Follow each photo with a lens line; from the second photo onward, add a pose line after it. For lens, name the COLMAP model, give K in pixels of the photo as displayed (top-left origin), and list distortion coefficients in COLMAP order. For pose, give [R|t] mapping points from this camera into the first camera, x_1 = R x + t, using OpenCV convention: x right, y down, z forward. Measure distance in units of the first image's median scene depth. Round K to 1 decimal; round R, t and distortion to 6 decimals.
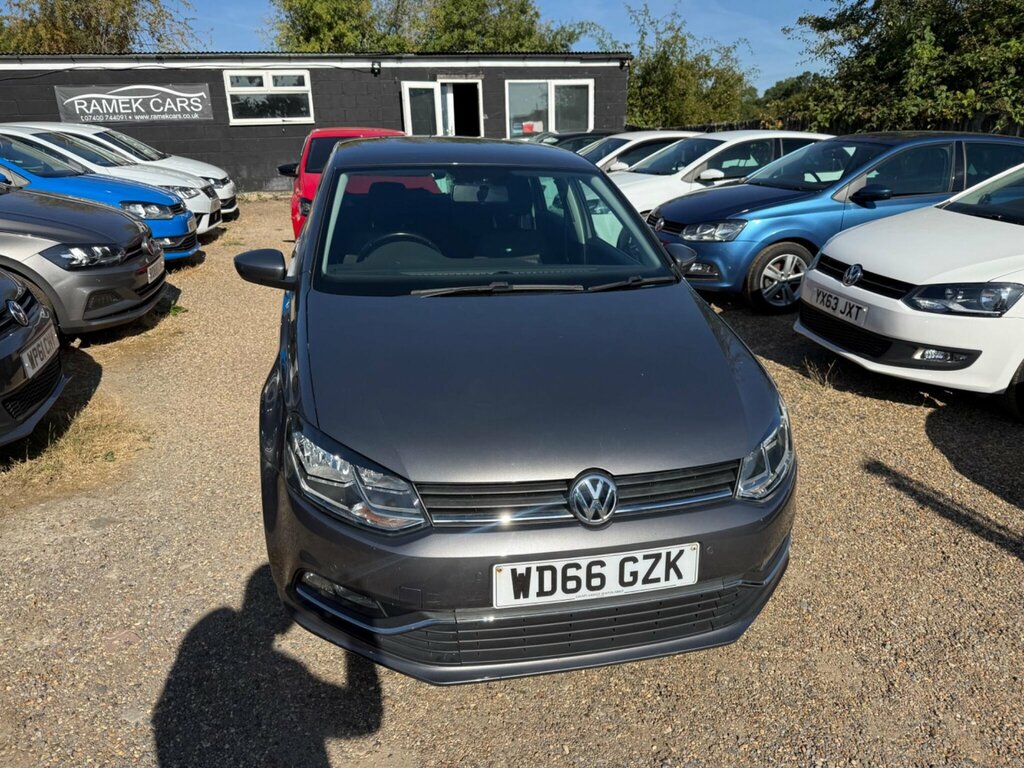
lens RADIAL K [[727.5, 0, 497.9], [0, 727.5, 376.2], [0, 0, 1]] dist [0.012506, -0.019243]
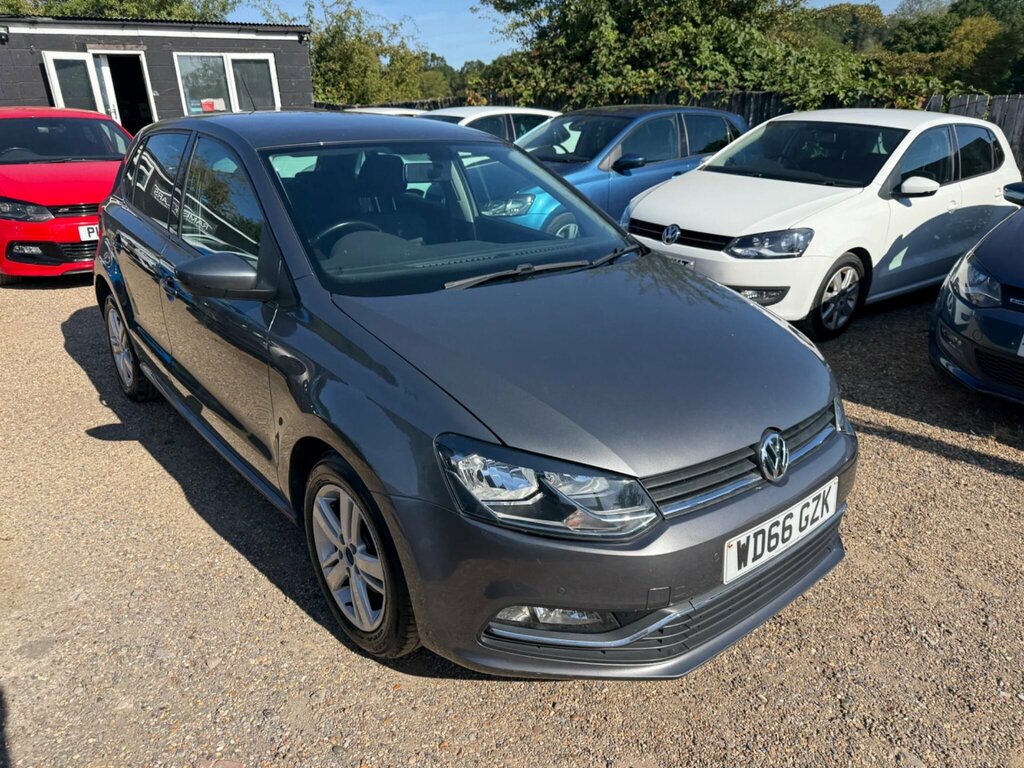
lens RADIAL K [[727.5, 0, 494.2], [0, 727.5, 390.9], [0, 0, 1]] dist [0.012506, -0.019243]
pose [[0.891923, -0.170485, 0.418818, -0.289371], [0.152424, 0.985351, 0.076494, -0.029169], [-0.425724, -0.004389, 0.904842, 0.102584]]
